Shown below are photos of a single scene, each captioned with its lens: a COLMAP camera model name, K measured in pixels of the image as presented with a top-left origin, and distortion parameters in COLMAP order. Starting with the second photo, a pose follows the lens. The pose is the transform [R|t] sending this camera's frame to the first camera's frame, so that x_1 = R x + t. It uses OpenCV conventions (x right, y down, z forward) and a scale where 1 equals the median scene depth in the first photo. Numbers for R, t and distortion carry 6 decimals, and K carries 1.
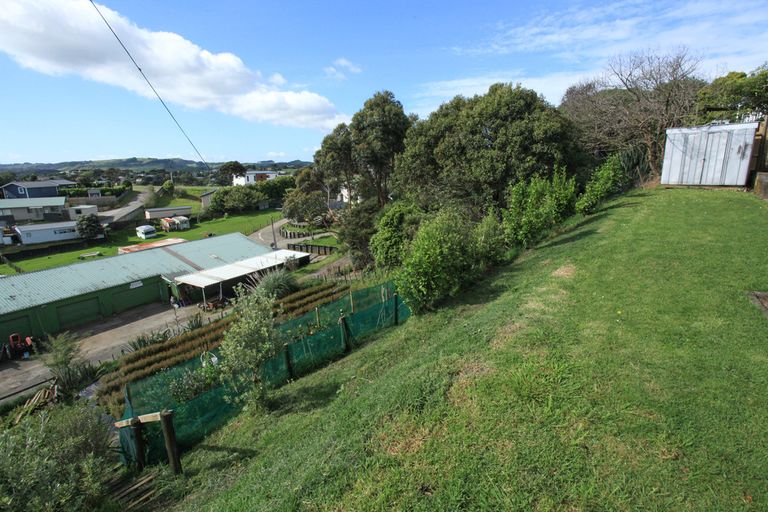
lens RADIAL K [[370.8, 0, 379.6], [0, 370.8, 251.7], [0, 0, 1]] dist [-0.001173, 0.000045]
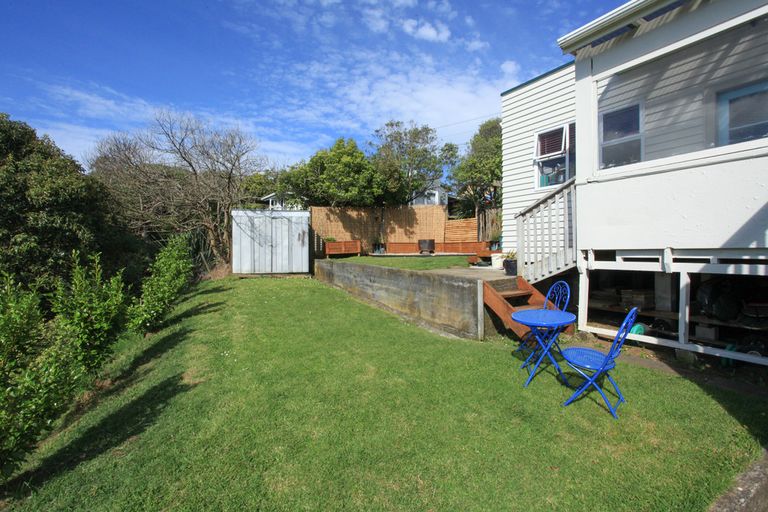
lens RADIAL K [[370.8, 0, 379.6], [0, 370.8, 251.7], [0, 0, 1]] dist [-0.001173, 0.000045]
pose [[0.466486, 0.005184, 0.884513, 0.187094], [0.189392, 0.976206, -0.105605, -0.086023], [-0.864015, 0.216783, 0.454405, 0.350436]]
